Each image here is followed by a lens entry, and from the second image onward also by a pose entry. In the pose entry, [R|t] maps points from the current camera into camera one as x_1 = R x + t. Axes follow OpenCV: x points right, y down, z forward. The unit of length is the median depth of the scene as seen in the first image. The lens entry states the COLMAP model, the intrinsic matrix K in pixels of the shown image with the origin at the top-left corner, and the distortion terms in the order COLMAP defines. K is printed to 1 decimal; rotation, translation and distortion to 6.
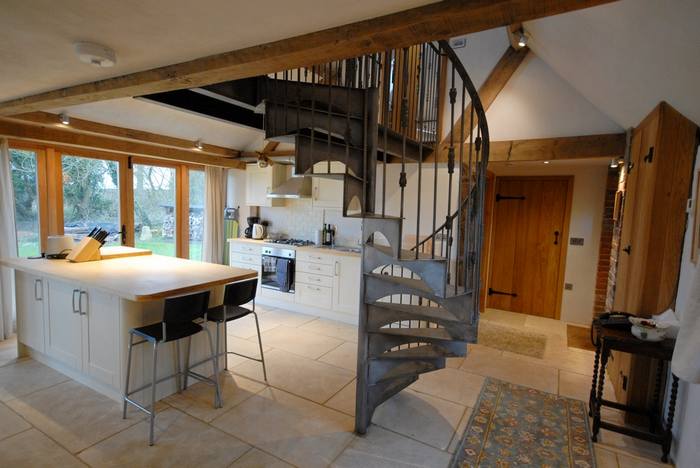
lens RADIAL K [[371.5, 0, 350.3], [0, 371.5, 234.7], [0, 0, 1]] dist [0.018831, 0.000733]
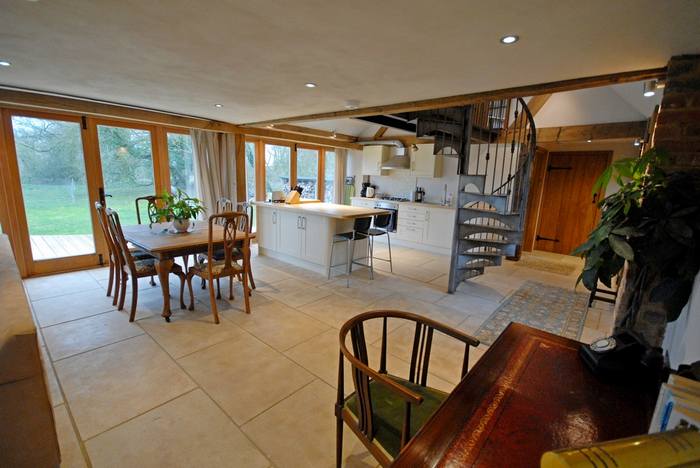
lens RADIAL K [[315.5, 0, 348.0], [0, 315.5, 237.0], [0, 0, 1]] dist [0.003546, 0.000071]
pose [[0.978781, 0.037364, -0.201473, -0.118371], [-0.016131, 0.994234, 0.106014, 0.059764], [0.204273, -0.100514, 0.973740, -0.441385]]
